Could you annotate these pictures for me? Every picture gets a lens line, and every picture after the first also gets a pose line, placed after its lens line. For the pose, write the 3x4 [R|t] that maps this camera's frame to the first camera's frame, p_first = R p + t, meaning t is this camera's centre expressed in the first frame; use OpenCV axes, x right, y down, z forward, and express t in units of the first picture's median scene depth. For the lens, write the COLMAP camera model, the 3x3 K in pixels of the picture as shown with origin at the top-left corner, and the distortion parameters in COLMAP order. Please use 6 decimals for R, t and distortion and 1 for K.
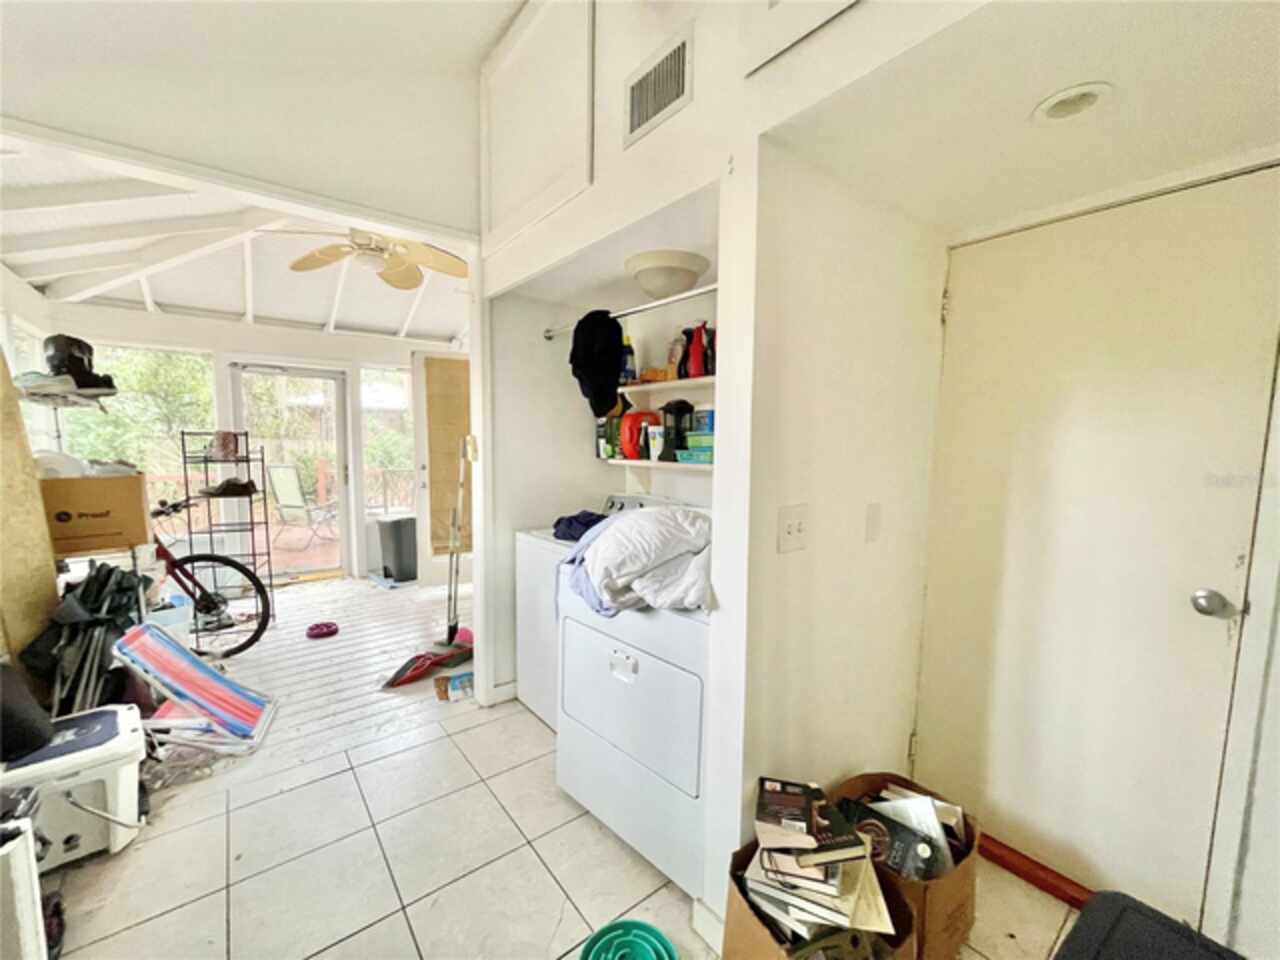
lens RADIAL K [[524.4, 0, 637.9], [0, 524.4, 487.6], [0, 0, 1]] dist [0.000585, 0.002996]
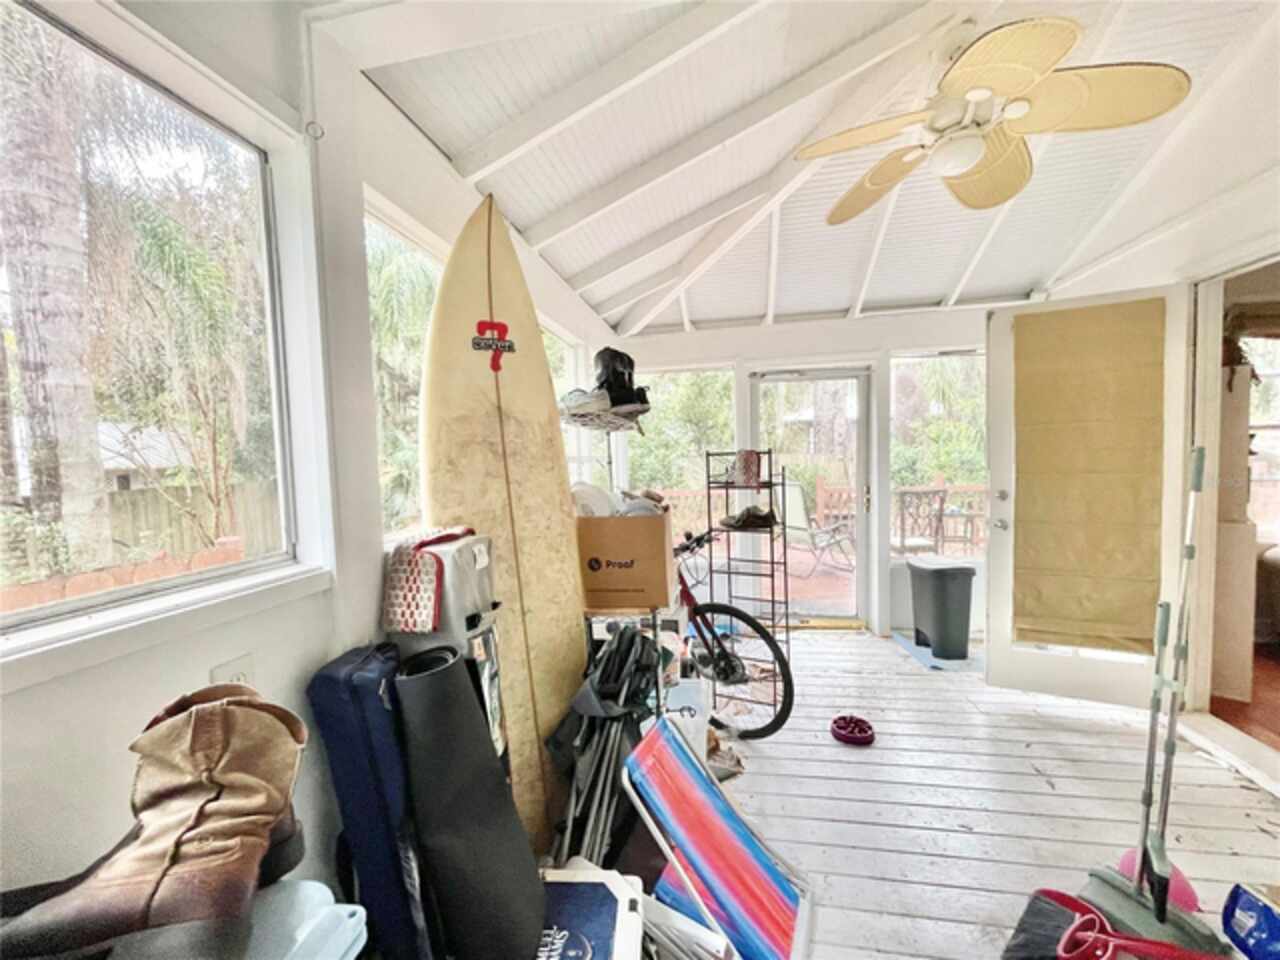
lens RADIAL K [[524.4, 0, 637.8], [0, 524.4, 482.6], [0, 0, 1]] dist [0.000585, 0.002996]
pose [[0.664867, 0.008838, -0.746910, -0.297208], [-0.029948, 0.999441, -0.014832, -0.040071], [0.746361, 0.032230, 0.664760, 0.341097]]
